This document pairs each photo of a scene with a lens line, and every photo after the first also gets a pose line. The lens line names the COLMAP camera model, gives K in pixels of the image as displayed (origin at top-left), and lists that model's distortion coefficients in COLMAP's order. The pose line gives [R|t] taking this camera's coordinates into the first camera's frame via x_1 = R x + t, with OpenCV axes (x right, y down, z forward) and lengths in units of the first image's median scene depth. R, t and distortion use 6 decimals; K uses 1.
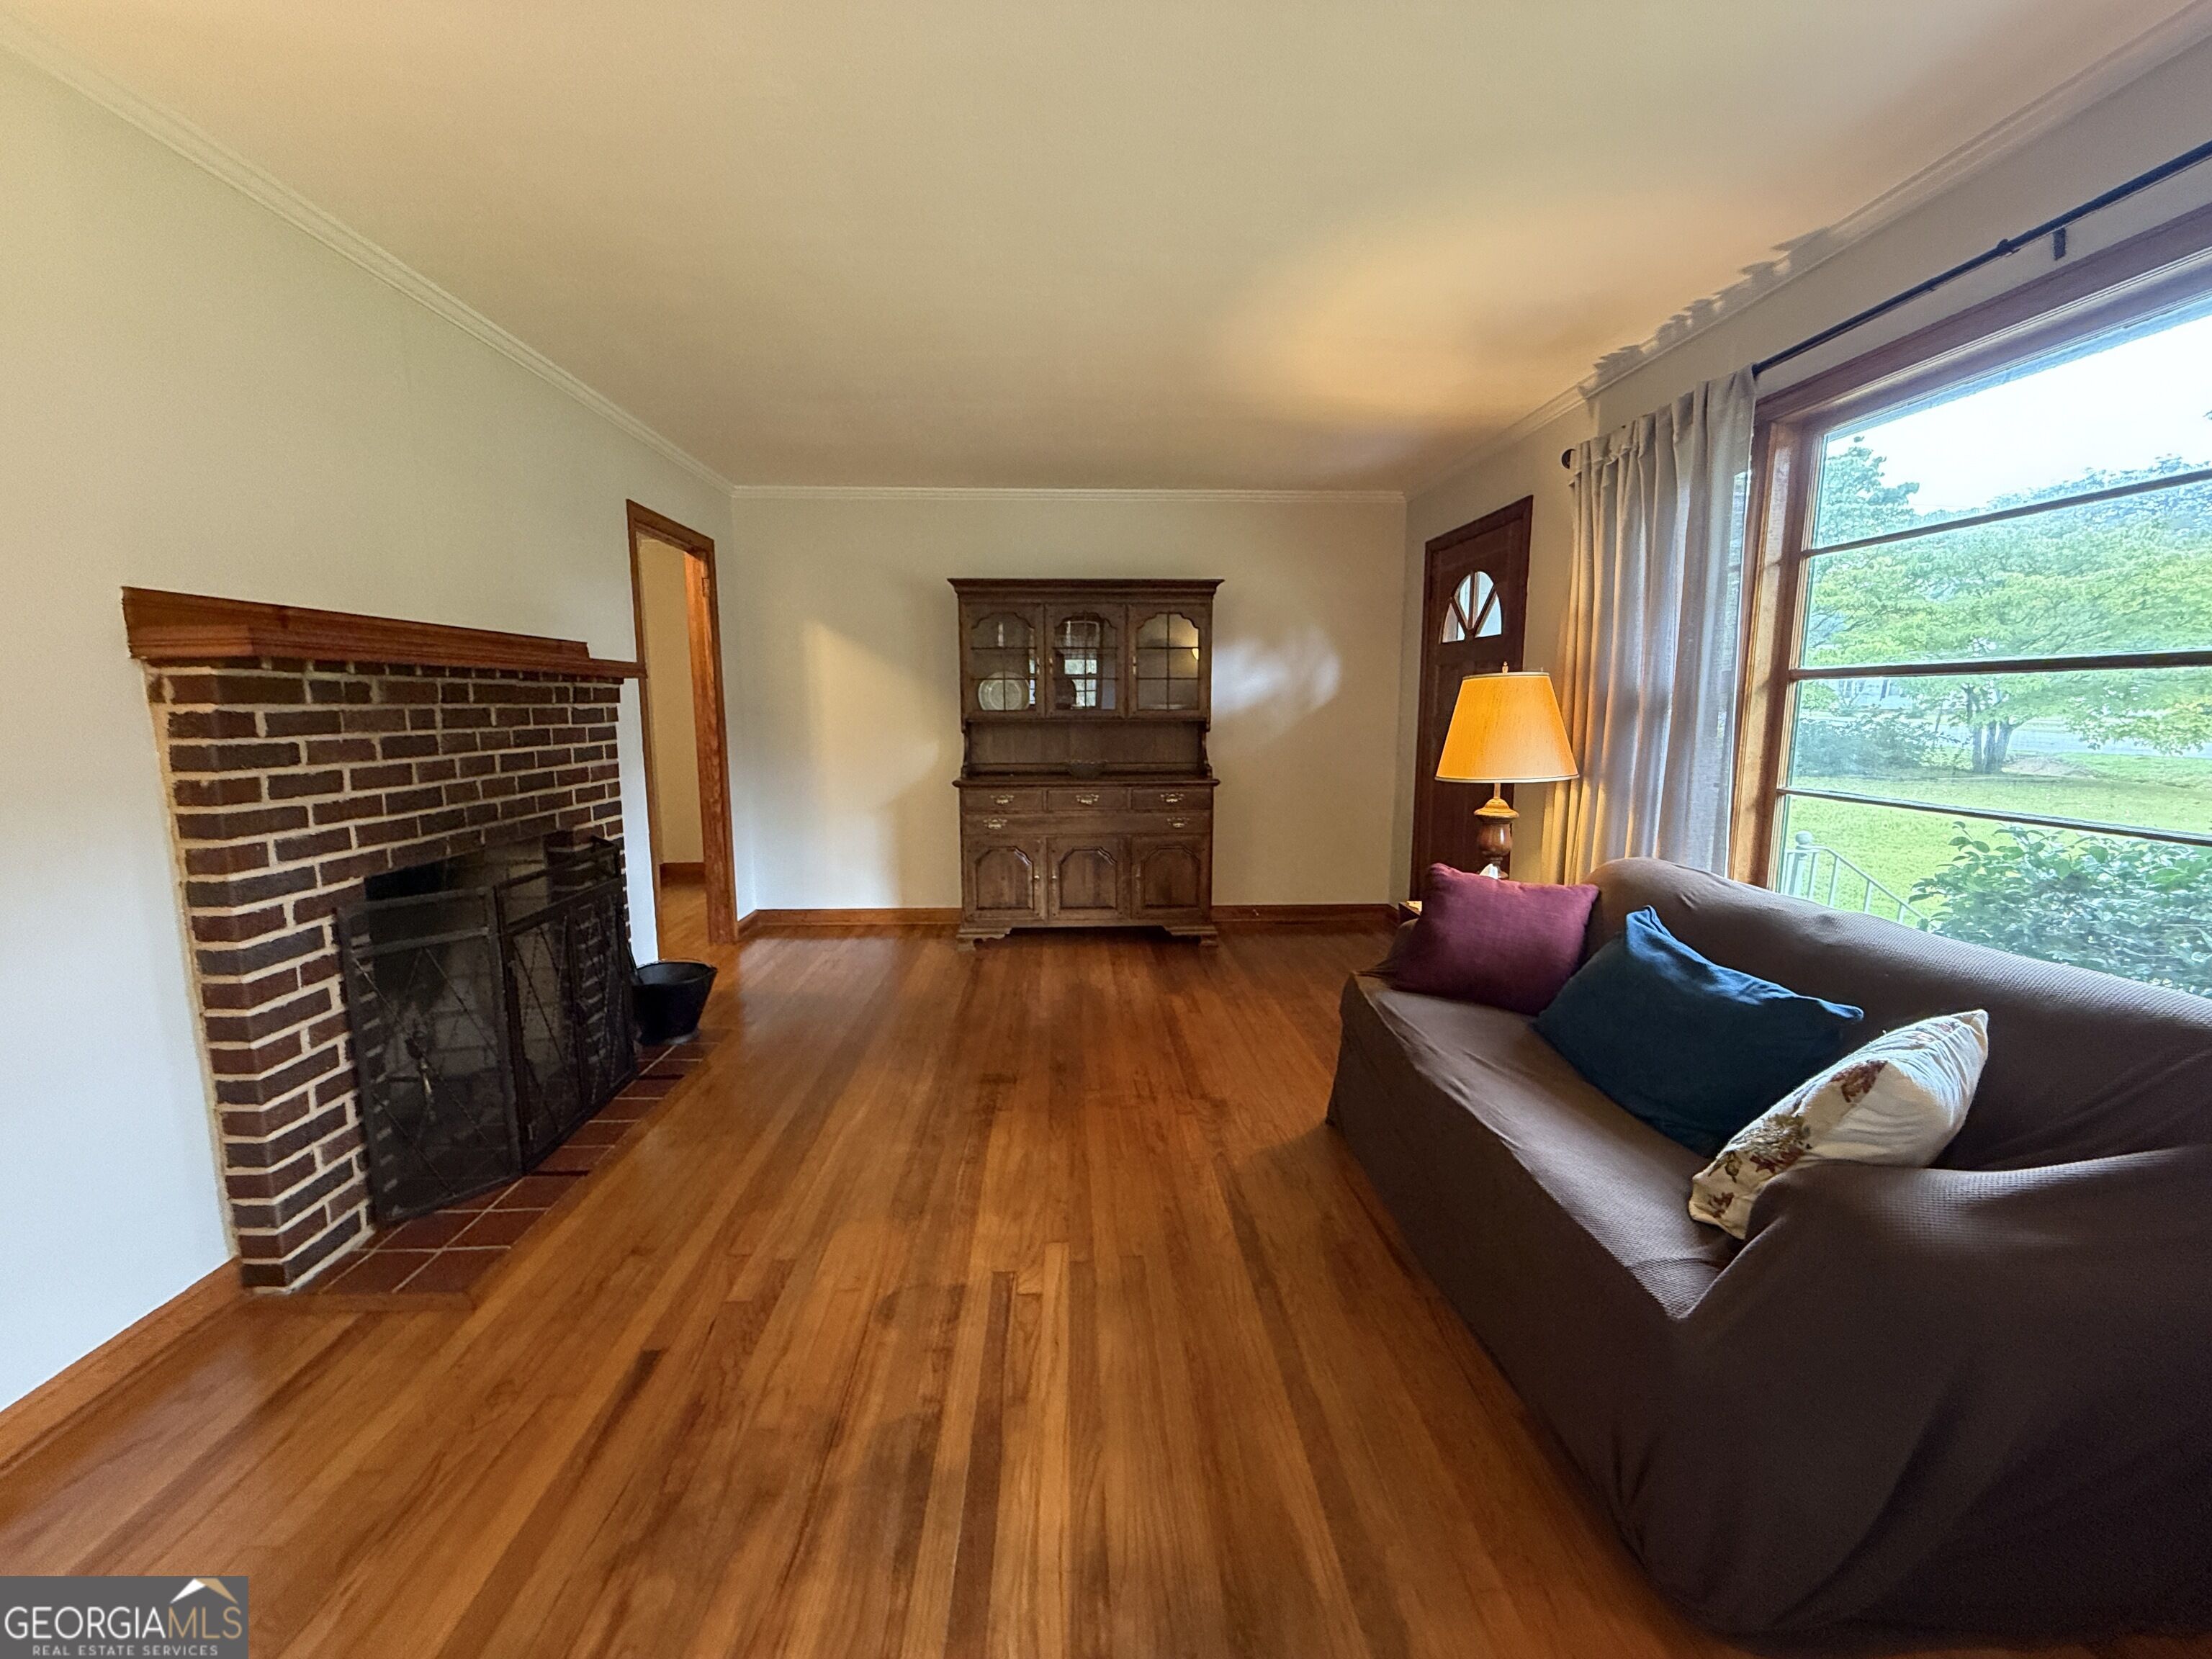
lens RADIAL K [[881.7, 0, 1104.2], [0, 881.7, 827.6], [0, 0, 1]] dist [0.000242, -0.000080]
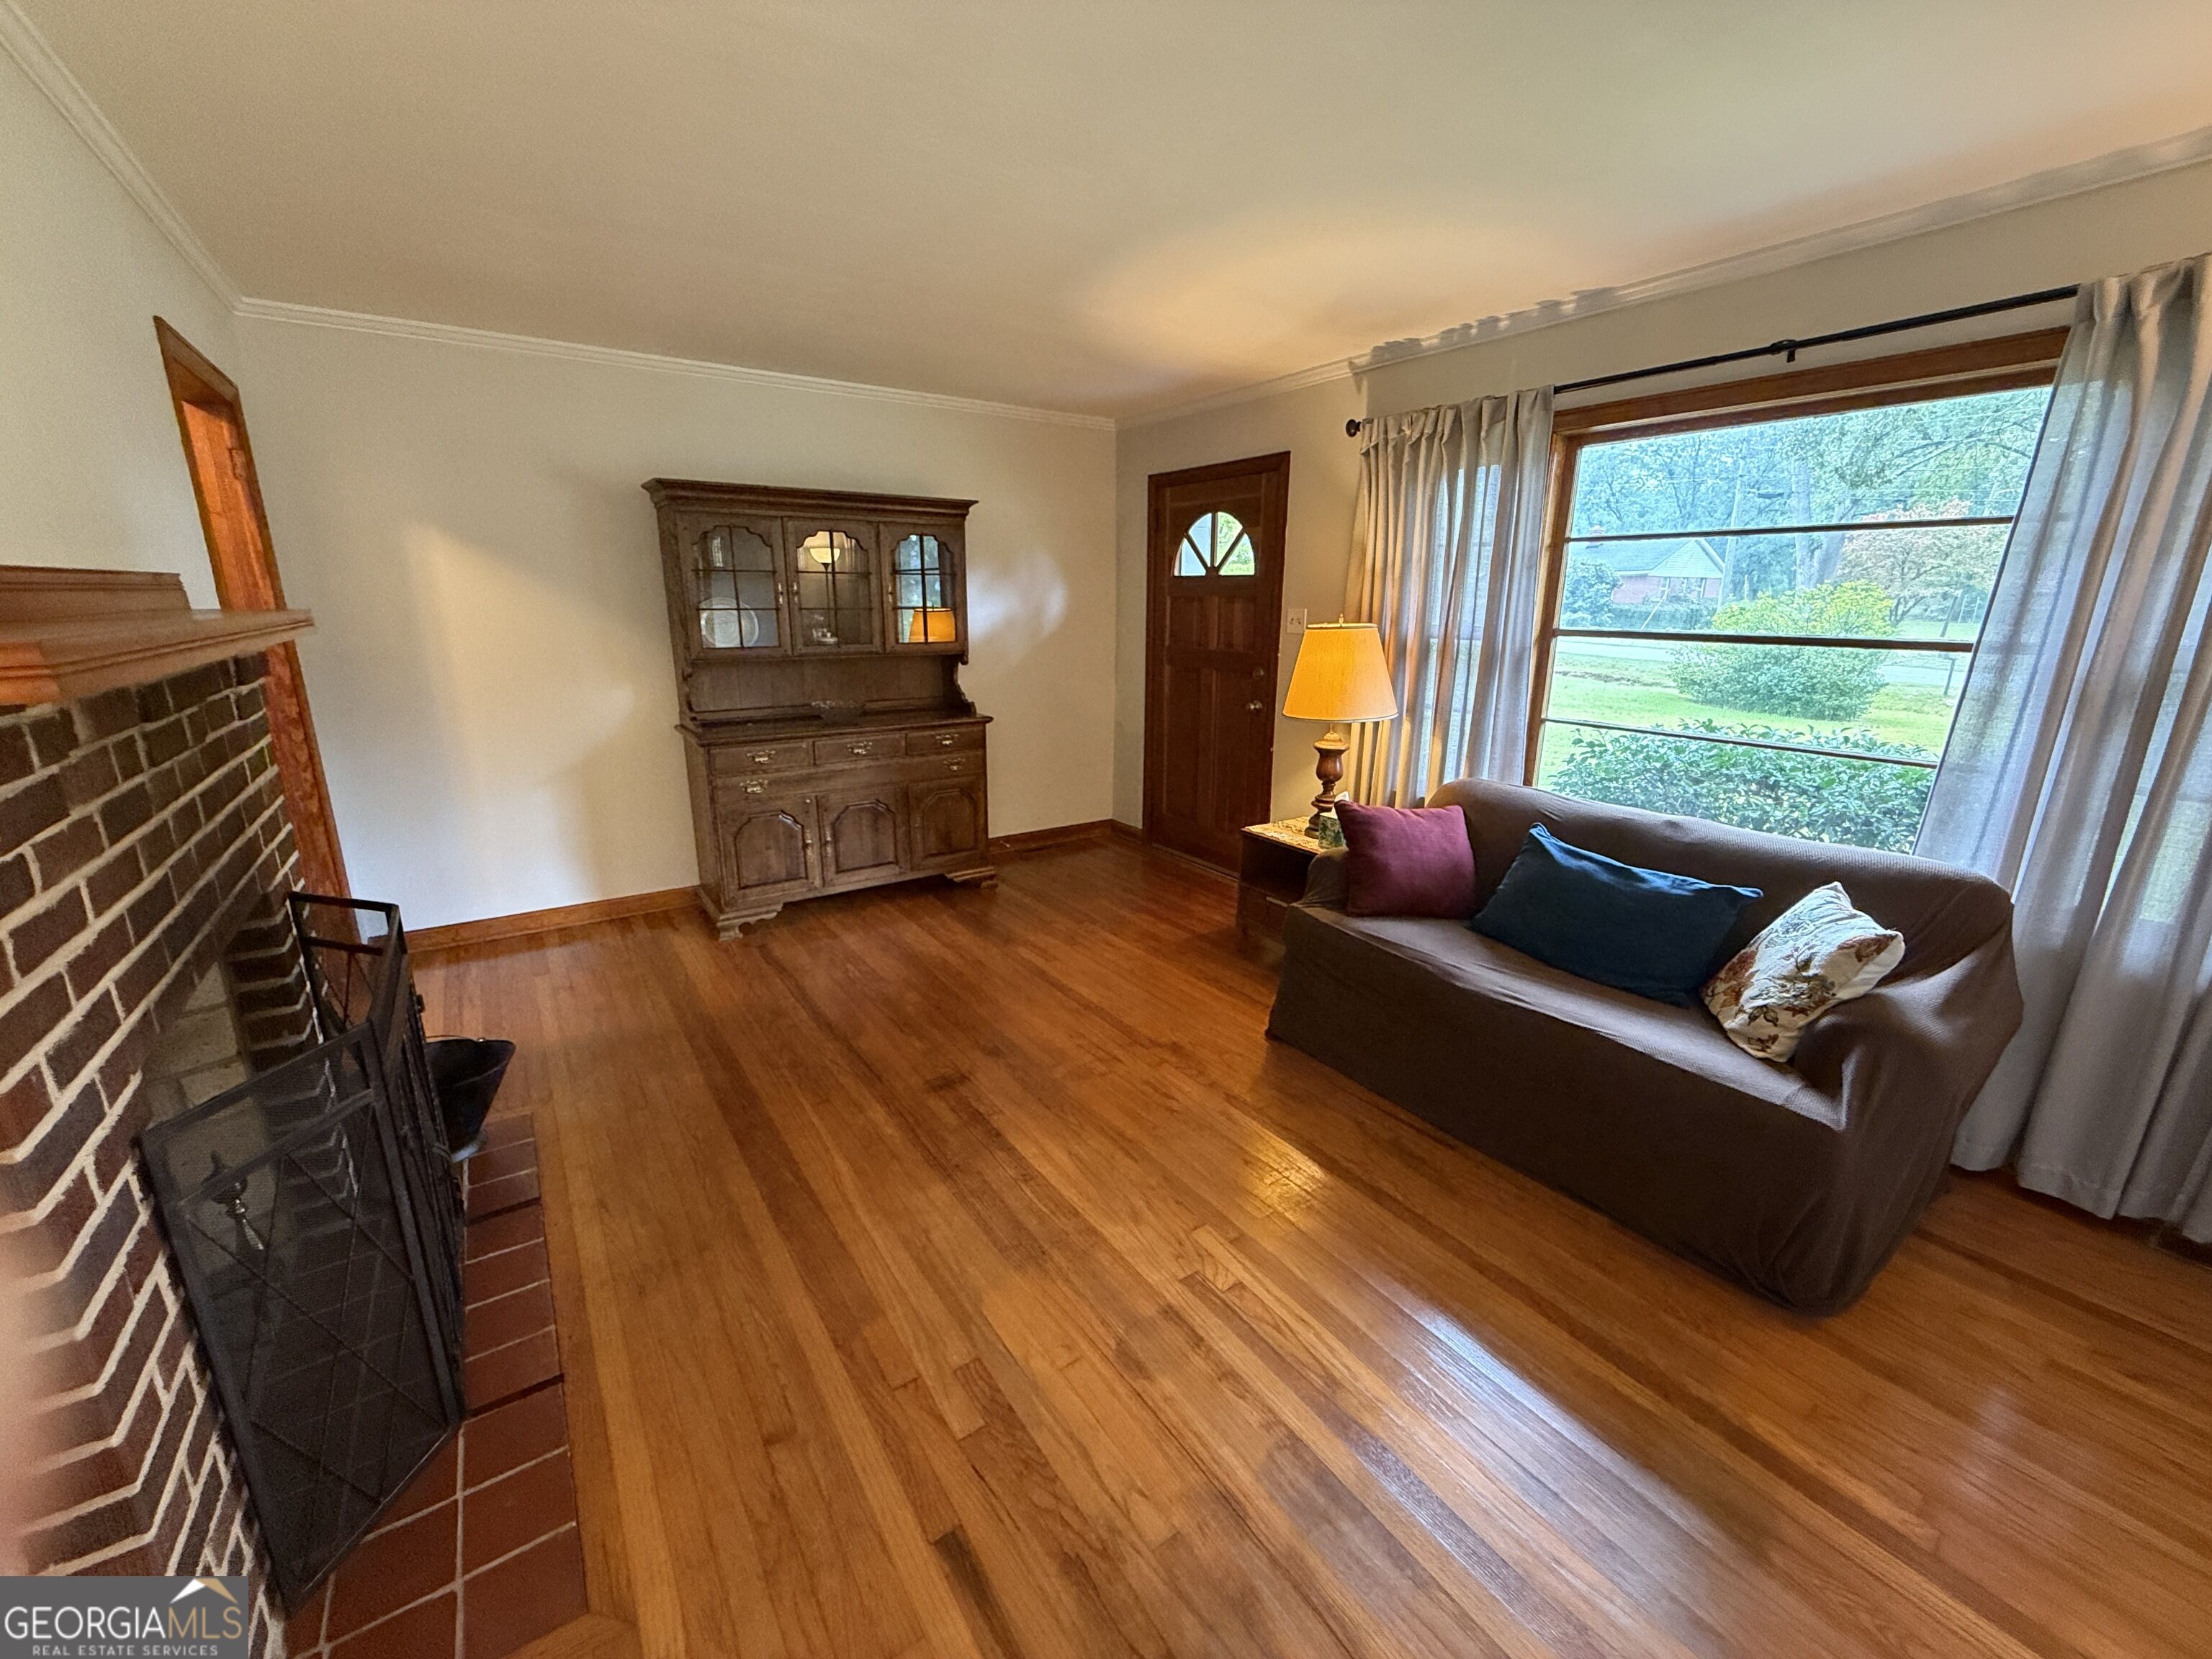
lens RADIAL K [[881.7, 0, 1102.6], [0, 881.7, 824.3], [0, 0, 1]] dist [0.000242, -0.000080]
pose [[0.848372, -0.125548, 0.514299, -0.508046], [0.065606, 0.988917, 0.133188, -0.106313], [-0.525320, -0.079252, 0.847206, 0.203050]]
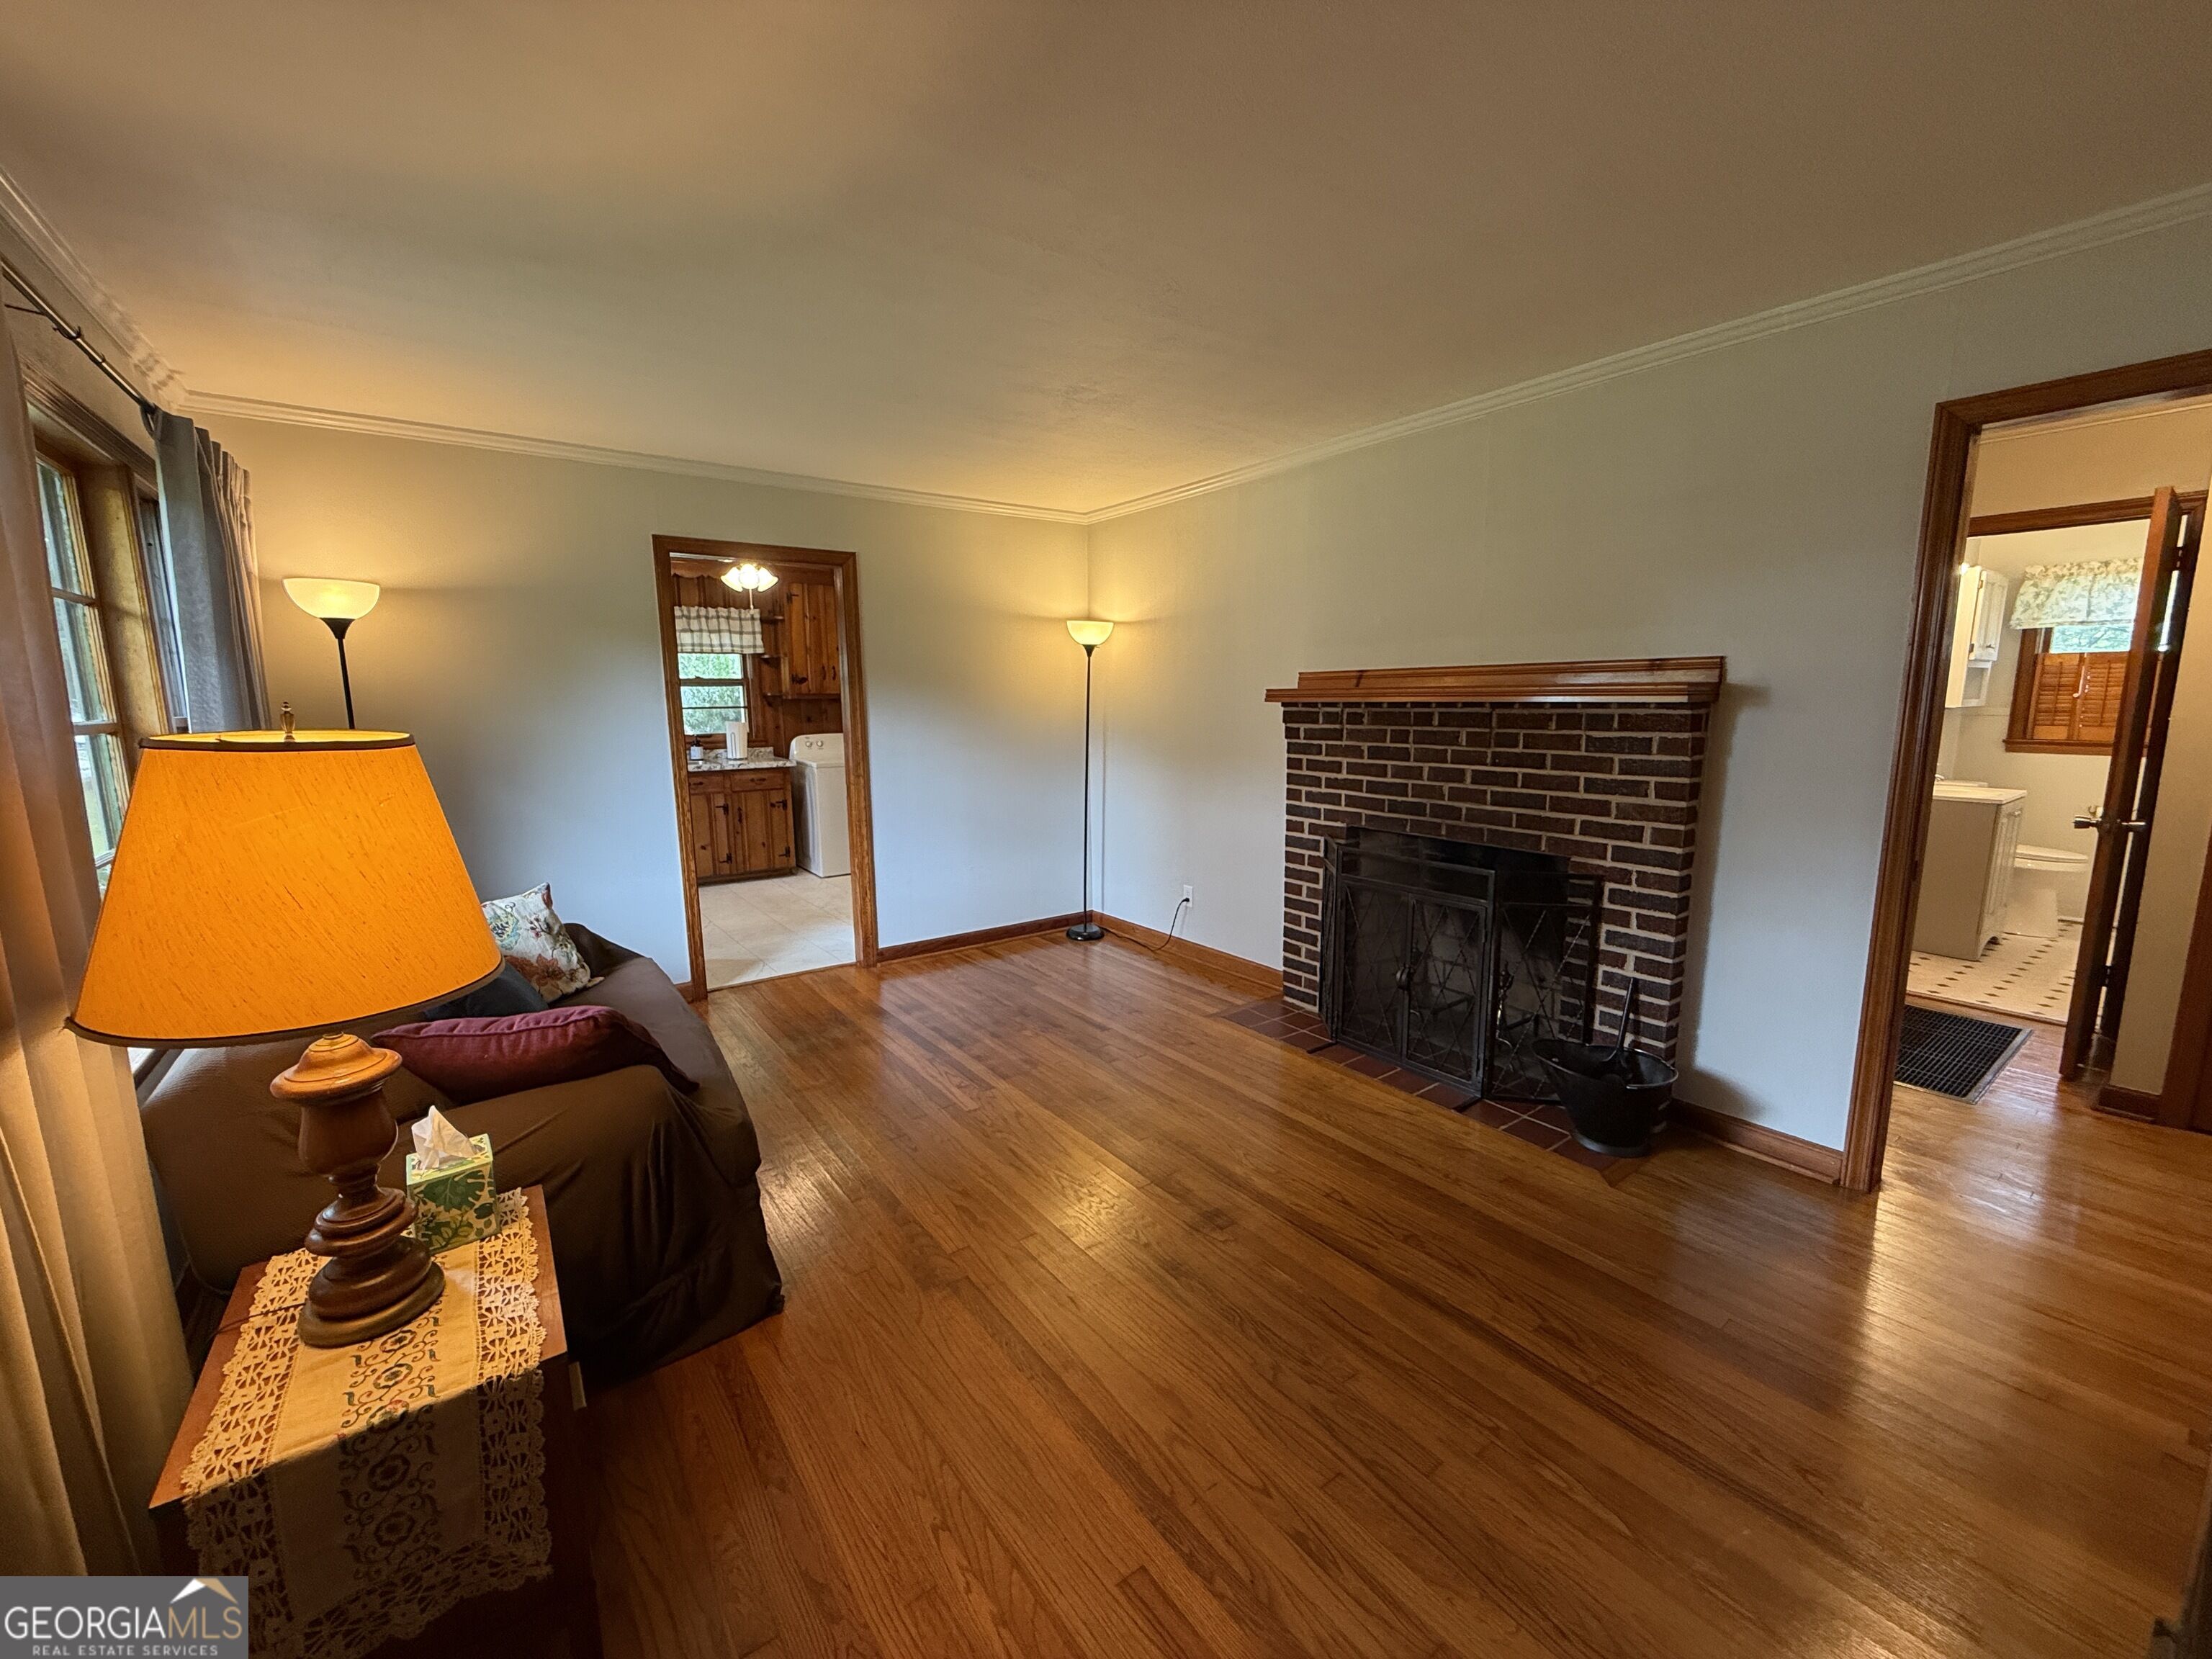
lens RADIAL K [[881.7, 0, 1098.8], [0, 881.7, 838.0], [0, 0, 1]] dist [0.000242, -0.000080]
pose [[-0.831101, 0.095387, -0.547880, 0.442981], [-0.069065, 0.959850, 0.271879, -0.303047], [0.551816, 0.263798, -0.791144, 1.796062]]
